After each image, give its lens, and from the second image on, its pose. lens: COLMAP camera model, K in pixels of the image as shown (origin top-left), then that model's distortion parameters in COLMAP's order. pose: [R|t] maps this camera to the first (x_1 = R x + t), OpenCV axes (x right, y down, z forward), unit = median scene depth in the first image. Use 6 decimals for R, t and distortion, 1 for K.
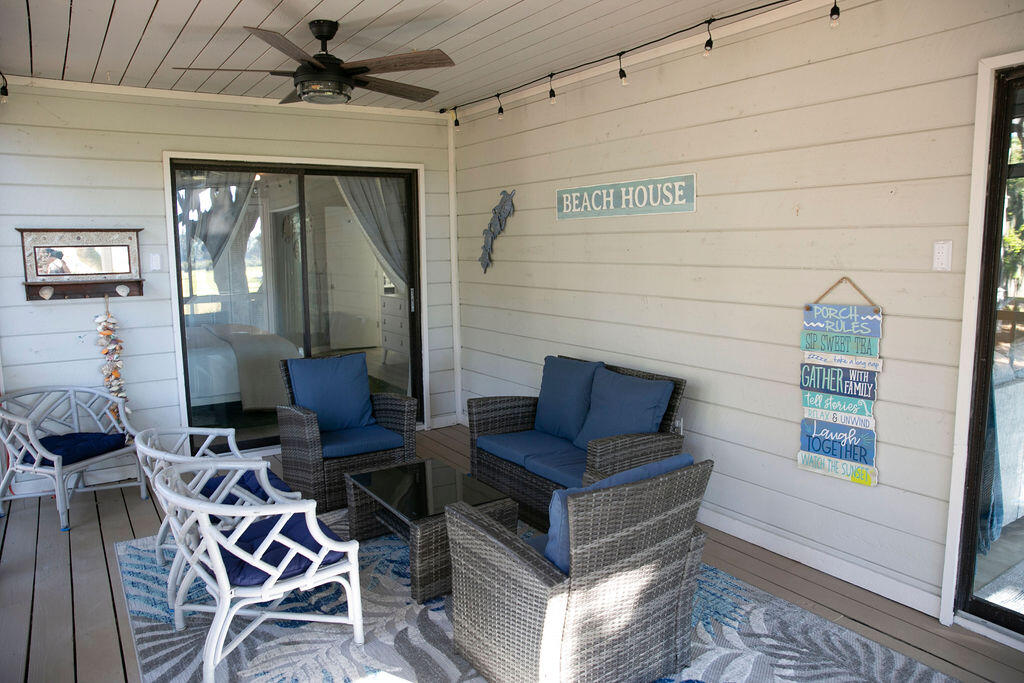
lens RADIAL K [[701.9, 0, 511.3], [0, 701.9, 342.6], [0, 0, 1]] dist [-0.098099, 0.045589]
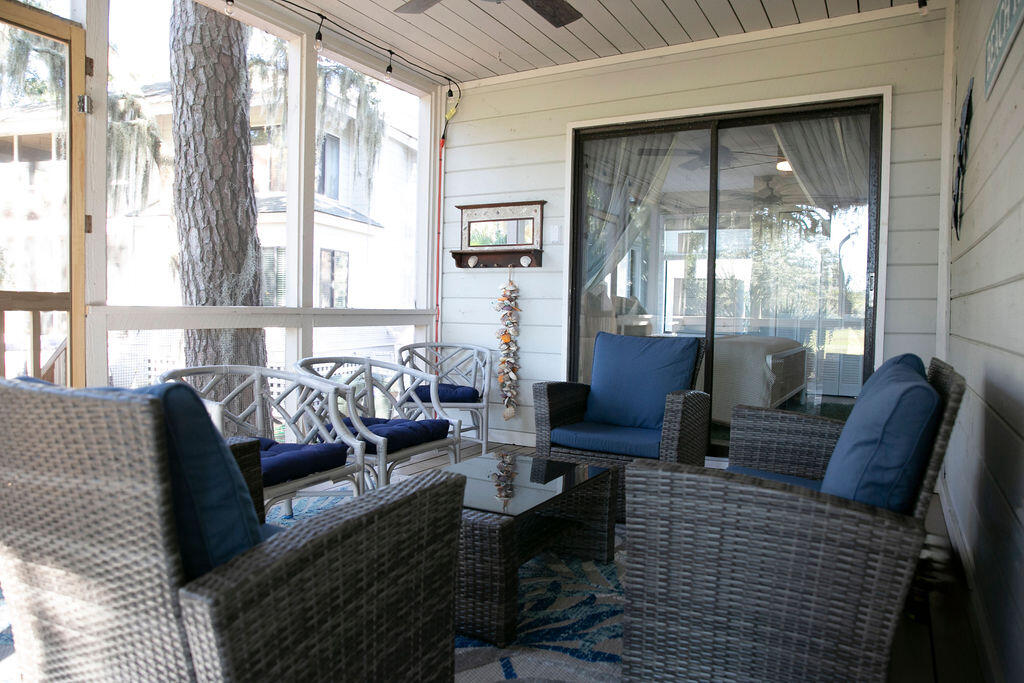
lens RADIAL K [[701.9, 0, 509.6], [0, 701.9, 341.4], [0, 0, 1]] dist [-0.098099, 0.045589]
pose [[0.450248, 0.060948, -0.890821, 0.386320], [-0.136971, 0.990574, -0.001456, 0.051201], [0.882336, 0.122673, 0.454352, 0.514490]]
